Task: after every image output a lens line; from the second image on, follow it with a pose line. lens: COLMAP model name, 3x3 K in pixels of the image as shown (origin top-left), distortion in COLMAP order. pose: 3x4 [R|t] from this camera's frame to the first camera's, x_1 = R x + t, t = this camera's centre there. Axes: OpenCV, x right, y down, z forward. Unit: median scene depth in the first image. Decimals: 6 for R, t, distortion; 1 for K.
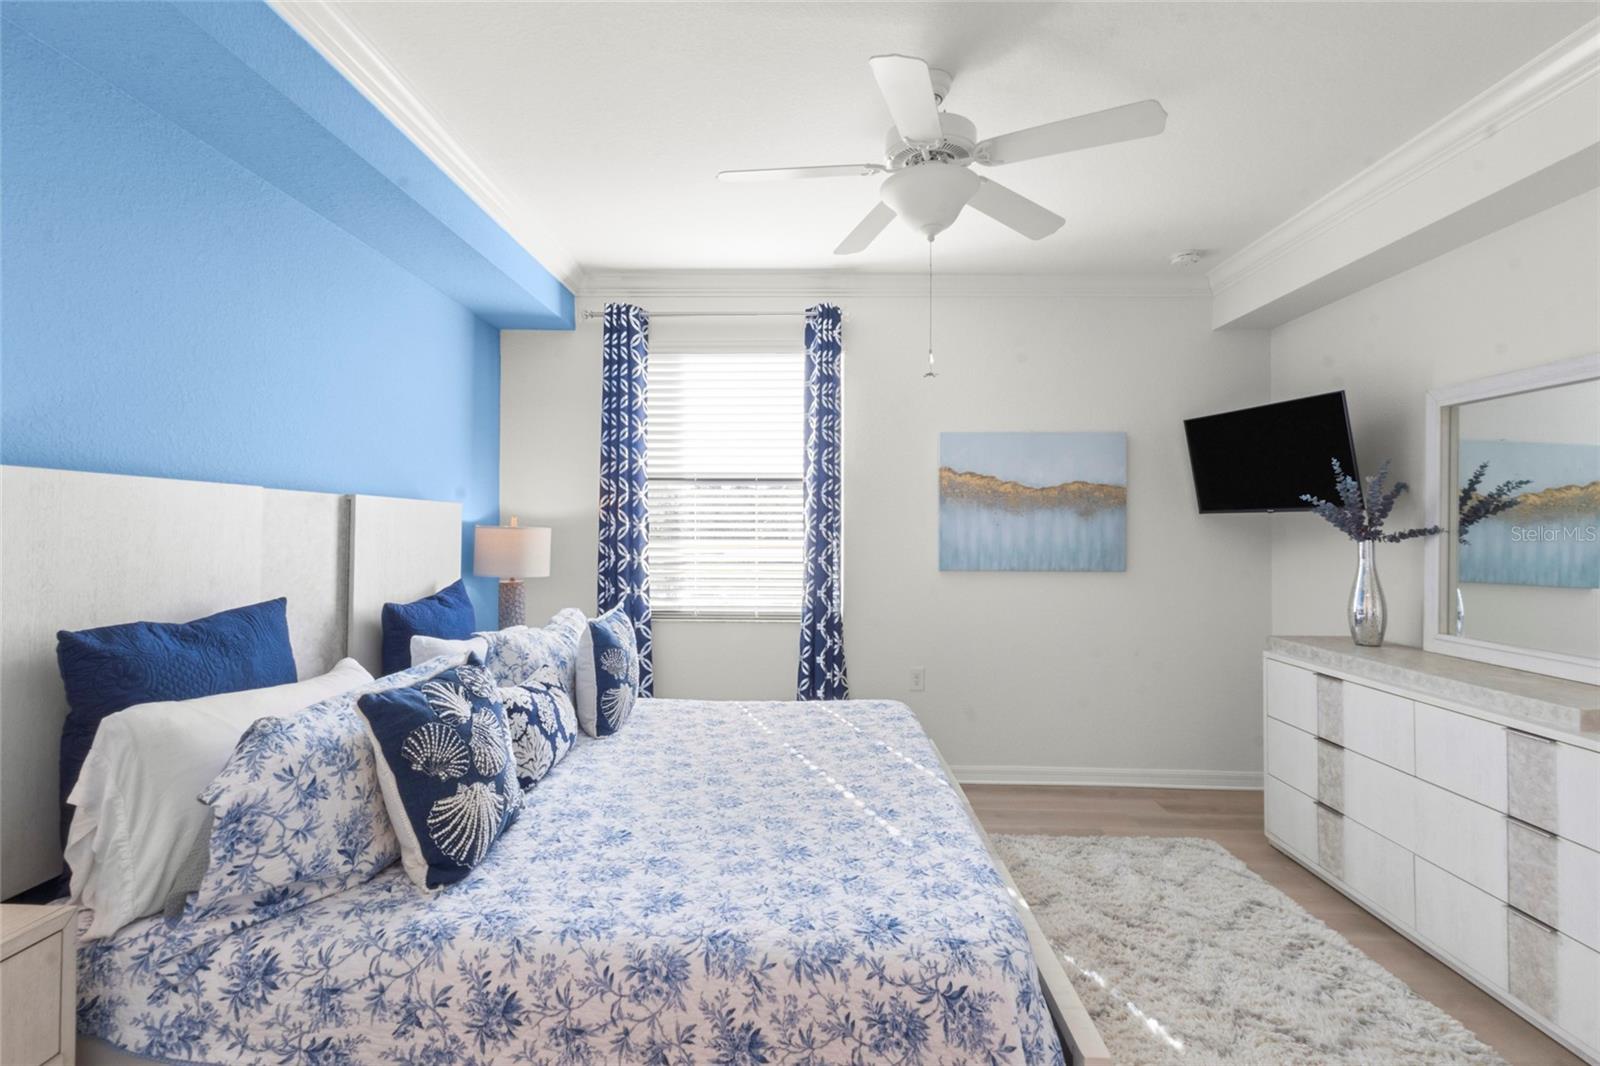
lens RADIAL K [[736.6, 0, 798.9], [0, 736.6, 523.9], [0, 0, 1]] dist [0.003022, 0.000752]
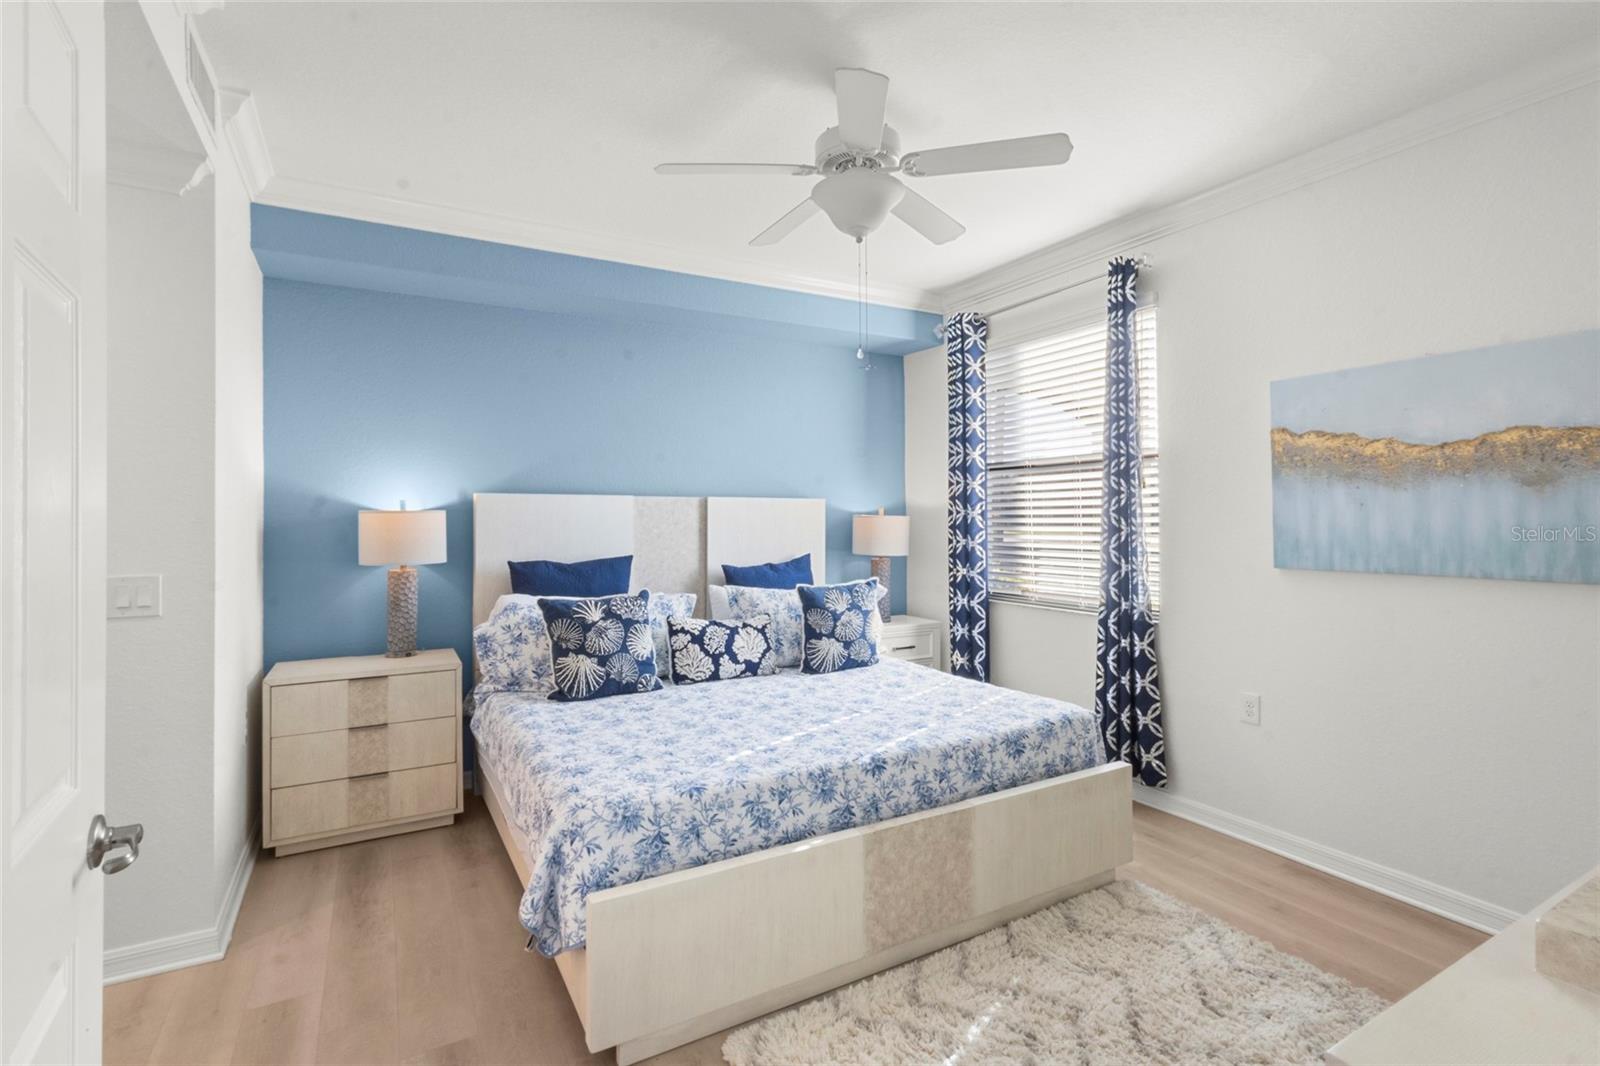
lens RADIAL K [[744.6, 0, 799.8], [0, 744.6, 518.3], [0, 0, 1]] dist [0.003540, 0.000790]
pose [[0.519169, -0.008568, -0.854629, 0.592575], [0.013844, 0.999903, -0.001614, 0.008273], [0.854559, -0.010993, 0.519237, 0.206261]]
